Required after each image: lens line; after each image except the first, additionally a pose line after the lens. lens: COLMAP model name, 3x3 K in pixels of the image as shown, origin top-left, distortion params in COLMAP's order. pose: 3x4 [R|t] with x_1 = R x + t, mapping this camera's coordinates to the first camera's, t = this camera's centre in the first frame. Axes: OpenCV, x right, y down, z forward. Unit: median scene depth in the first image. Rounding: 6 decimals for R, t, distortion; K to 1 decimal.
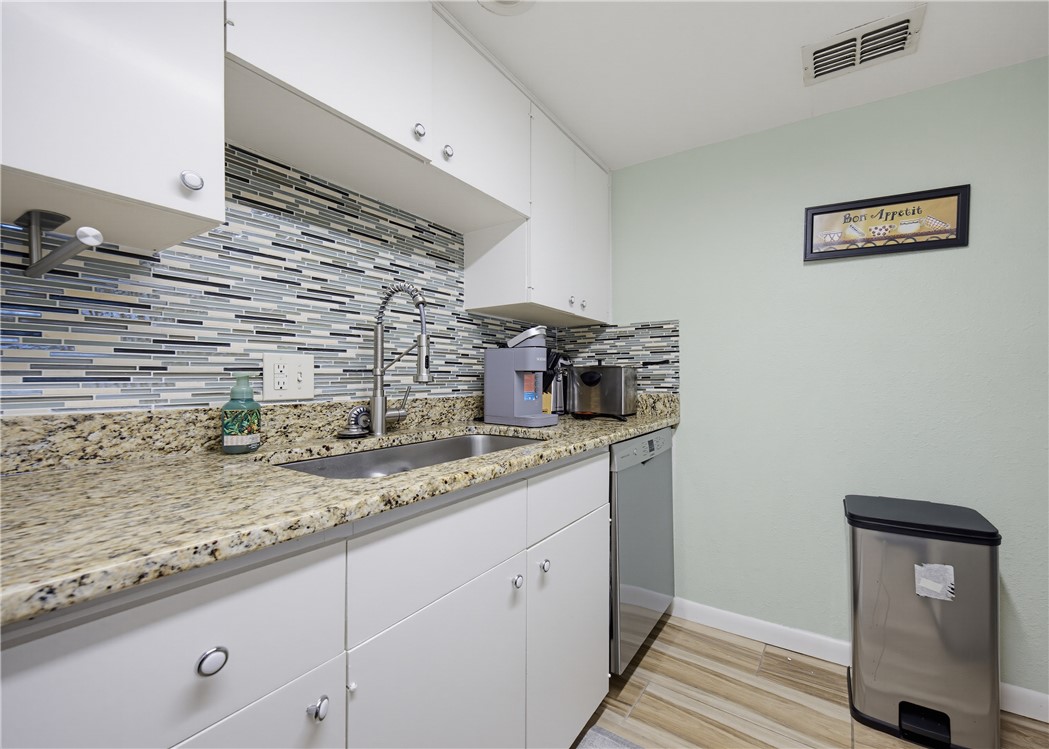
lens RADIAL K [[429.0, 0, 524.5], [0, 429.0, 374.5], [0, 0, 1]] dist [0.000547, 0.000023]
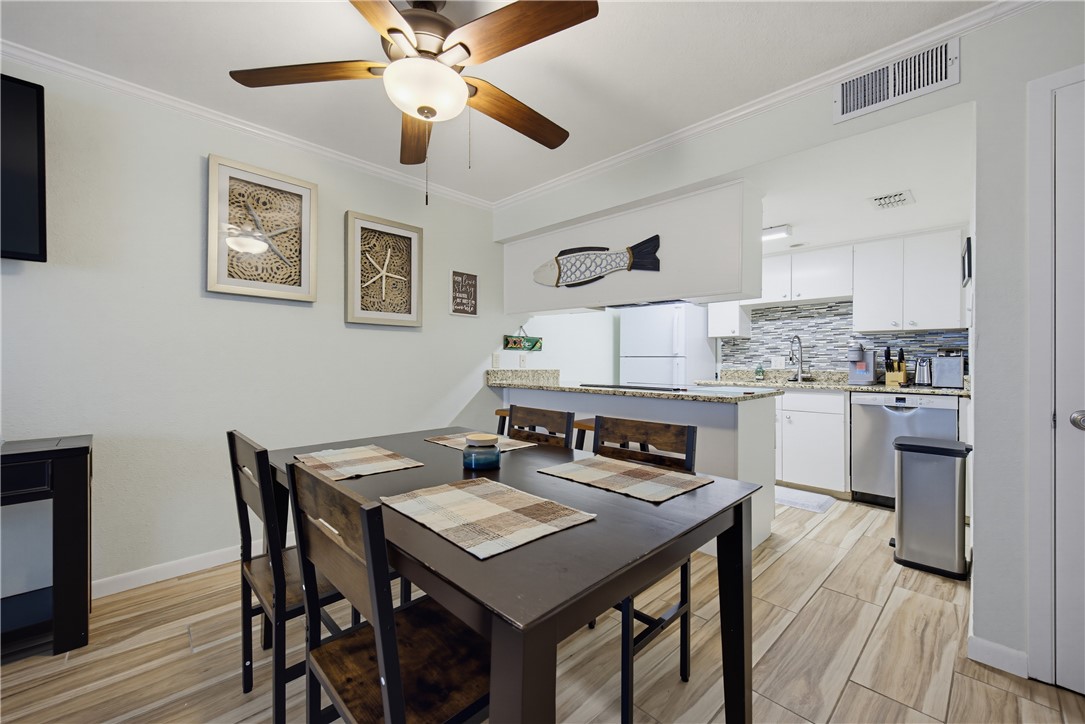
lens RADIAL K [[416.1, 0, 542.5], [0, 416.1, 362.0], [0, 0, 1]] dist [0.000376, -0.000006]
pose [[-0.238764, -0.002658, -0.971074, 3.305749], [0.000975, 0.999995, -0.002977, 0.004310], [0.971077, -0.001657, -0.238760, -0.123446]]
